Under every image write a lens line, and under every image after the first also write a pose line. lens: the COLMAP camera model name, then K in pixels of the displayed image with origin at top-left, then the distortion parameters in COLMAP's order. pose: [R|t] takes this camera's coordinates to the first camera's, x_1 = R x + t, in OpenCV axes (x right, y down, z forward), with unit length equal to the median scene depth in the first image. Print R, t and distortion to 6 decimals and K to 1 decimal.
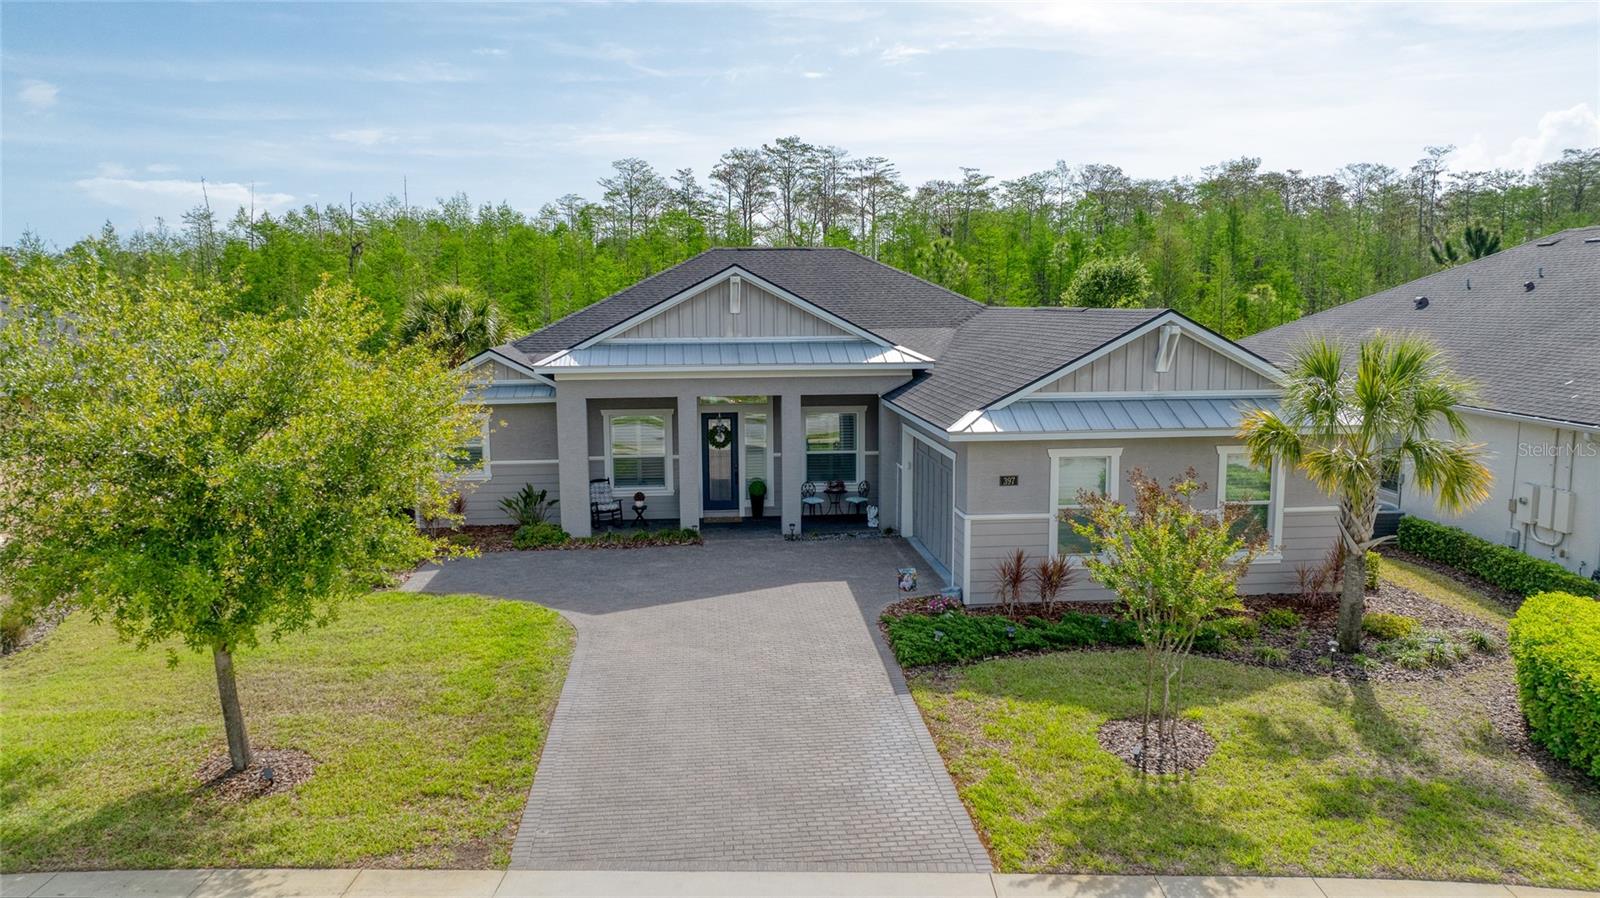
lens RADIAL K [[1139.5, 0, 800.0], [0, 1139.5, 449.0], [0, 0, 1]] dist [-0.051432, 0.057696]
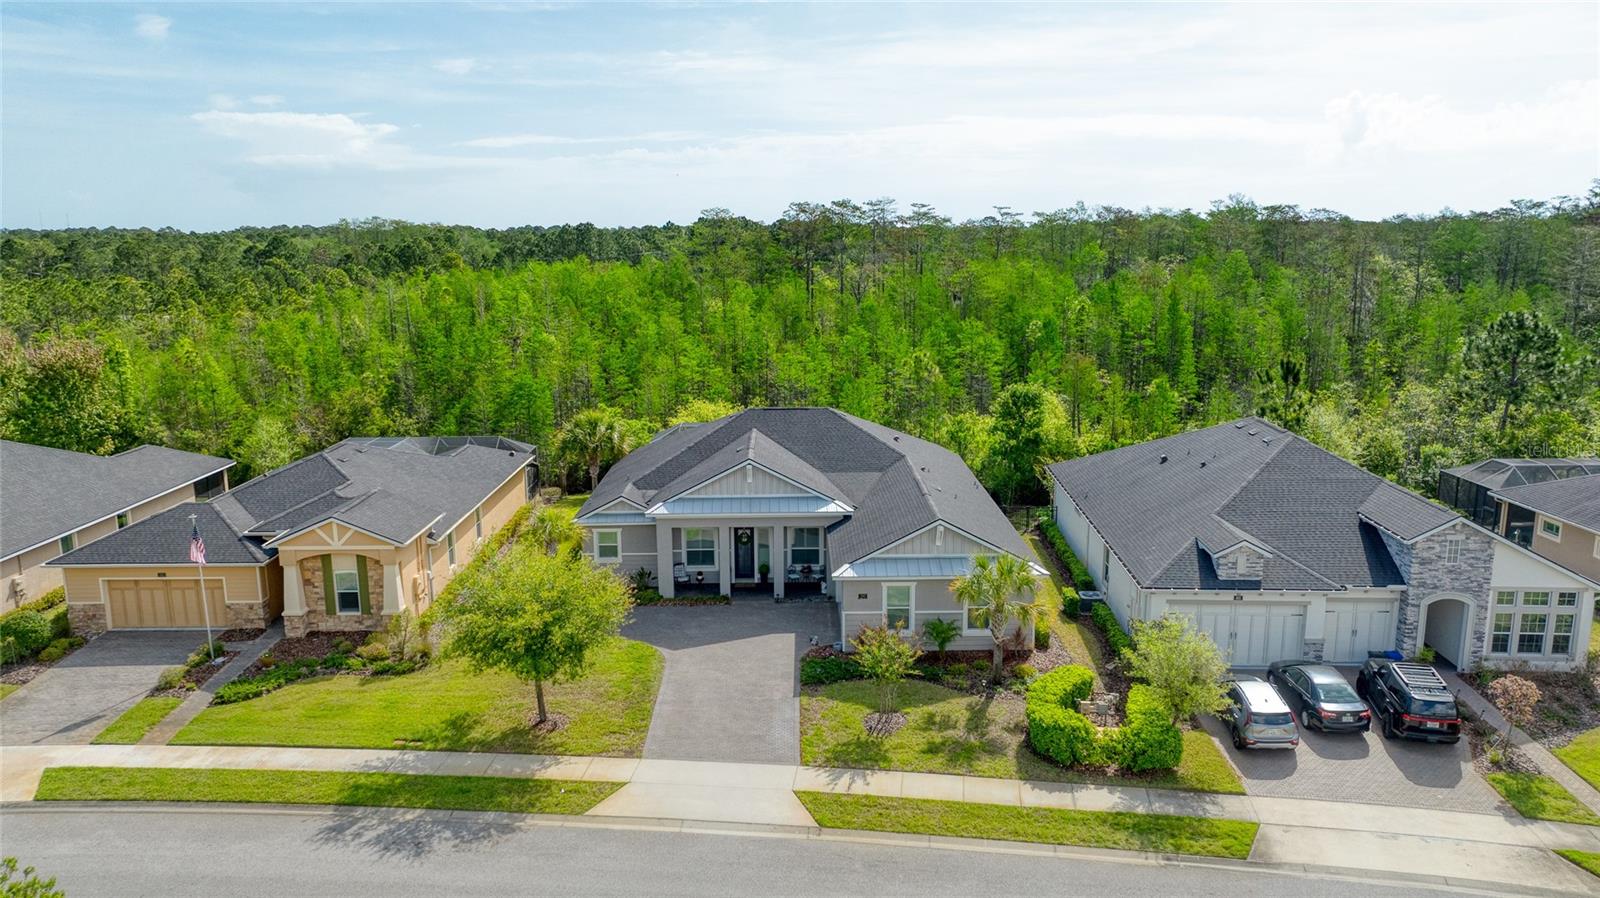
lens RADIAL K [[1139.5, 0, 800.0], [0, 1139.5, 449.0], [0, 0, 1]] dist [-0.051432, 0.057696]
pose [[0.996505, 0.015753, -0.082033, 0.232412], [-0.010787, 0.998102, 0.060629, -0.372960], [0.082832, -0.059532, 0.994784, -1.121977]]
